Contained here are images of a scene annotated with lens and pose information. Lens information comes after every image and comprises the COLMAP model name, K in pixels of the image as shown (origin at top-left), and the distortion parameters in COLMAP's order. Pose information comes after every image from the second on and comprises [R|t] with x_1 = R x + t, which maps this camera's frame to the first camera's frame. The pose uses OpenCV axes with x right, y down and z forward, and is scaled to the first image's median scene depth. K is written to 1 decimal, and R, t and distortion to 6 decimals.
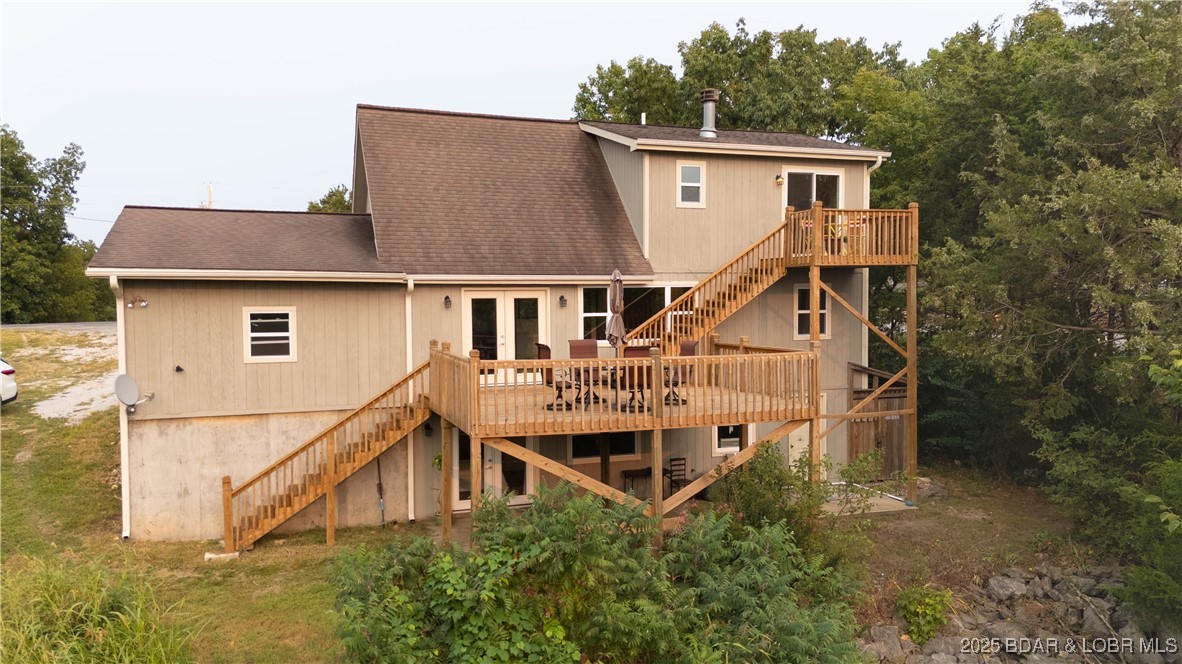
lens RADIAL K [[880.0, 0, 591.0], [0, 880.0, 332.0], [0, 0, 1]] dist [0.074672, -0.082558]
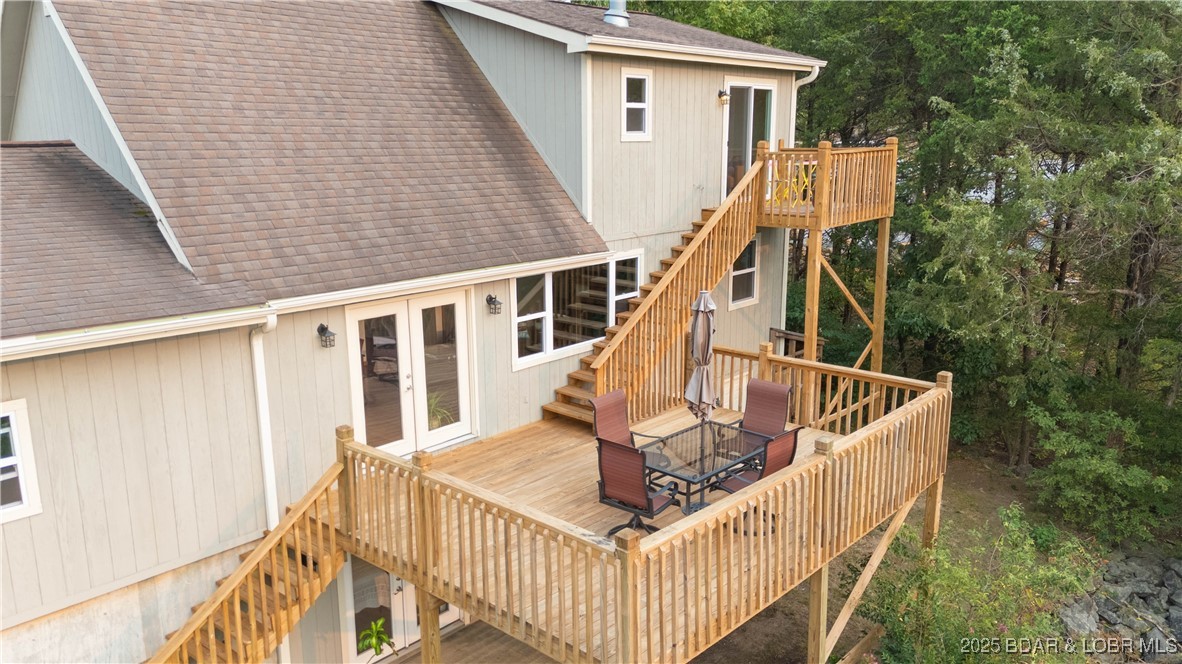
lens RADIAL K [[880.0, 0, 591.0], [0, 880.0, 332.0], [0, 0, 1]] dist [0.074672, -0.082558]
pose [[0.879509, -0.102838, 0.464639, -0.273500], [0.019573, 0.983363, 0.180596, -0.132370], [-0.475480, -0.149741, 0.866889, 0.449890]]
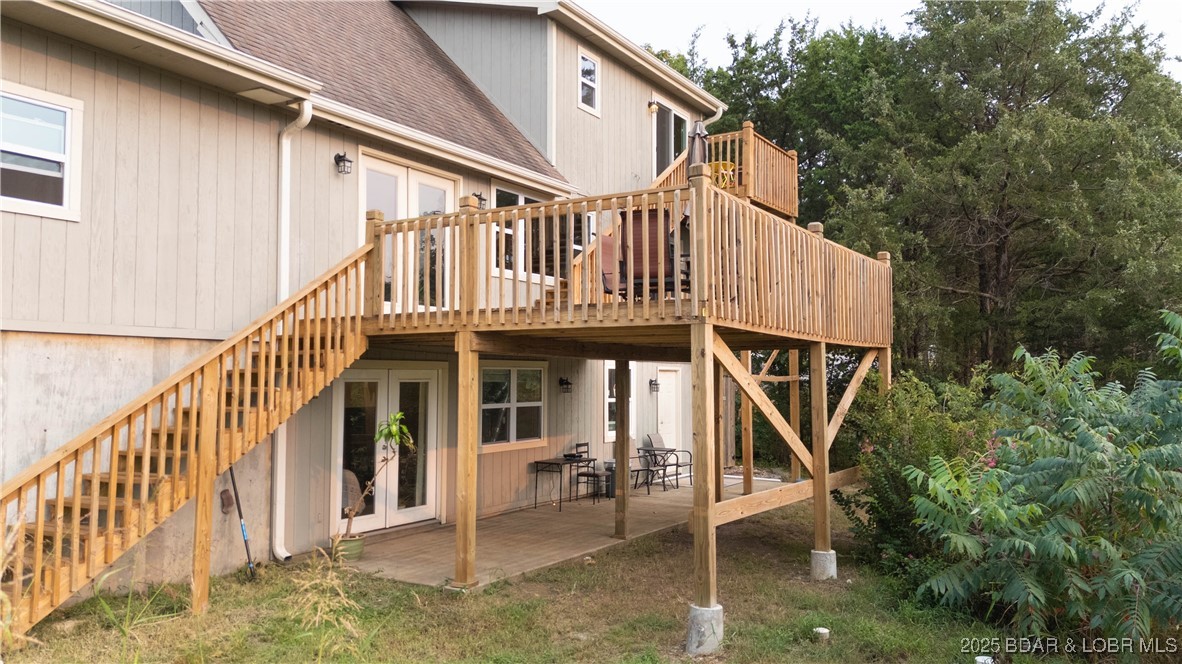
lens RADIAL K [[880.0, 0, 591.0], [0, 880.0, 332.0], [0, 0, 1]] dist [0.074672, -0.082558]
pose [[0.780614, 0.041942, 0.623604, -0.391552], [0.019197, 0.995666, -0.090996, 0.129834], [-0.624718, 0.083004, 0.776426, 0.465194]]
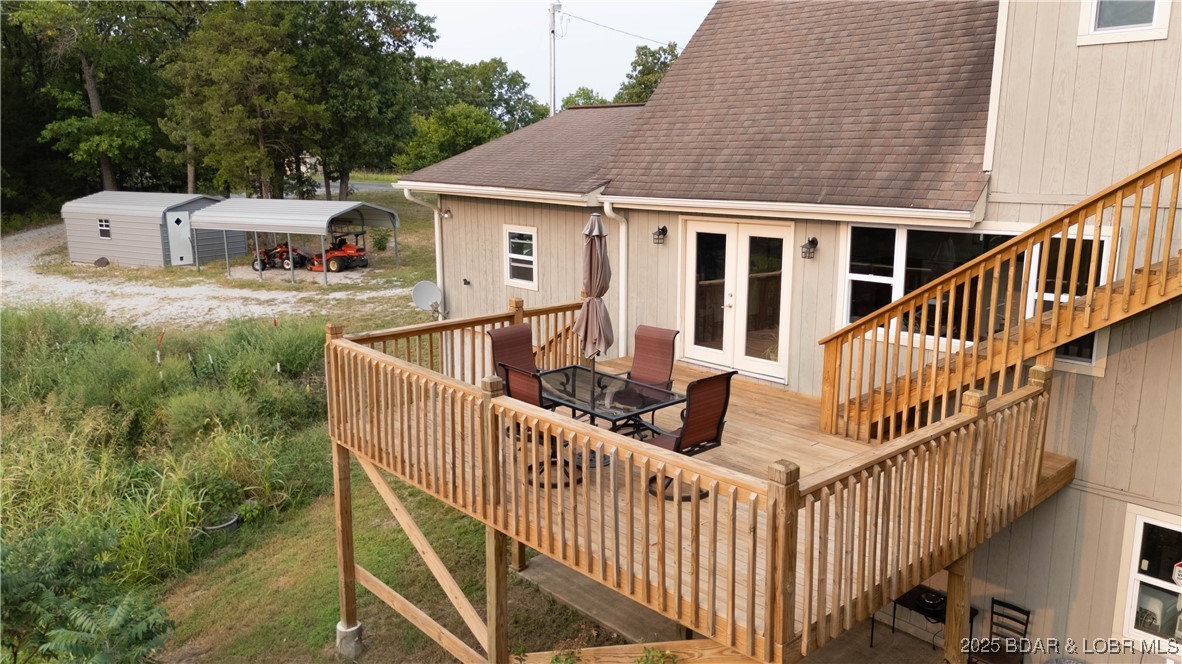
lens RADIAL K [[880.0, 0, 591.0], [0, 880.0, 332.0], [0, 0, 1]] dist [0.074672, -0.082558]
pose [[0.383852, 0.188445, -0.903961, 0.454919], [-0.038434, 0.981367, 0.188262, -0.087423], [0.922595, -0.037522, 0.383942, 0.683768]]
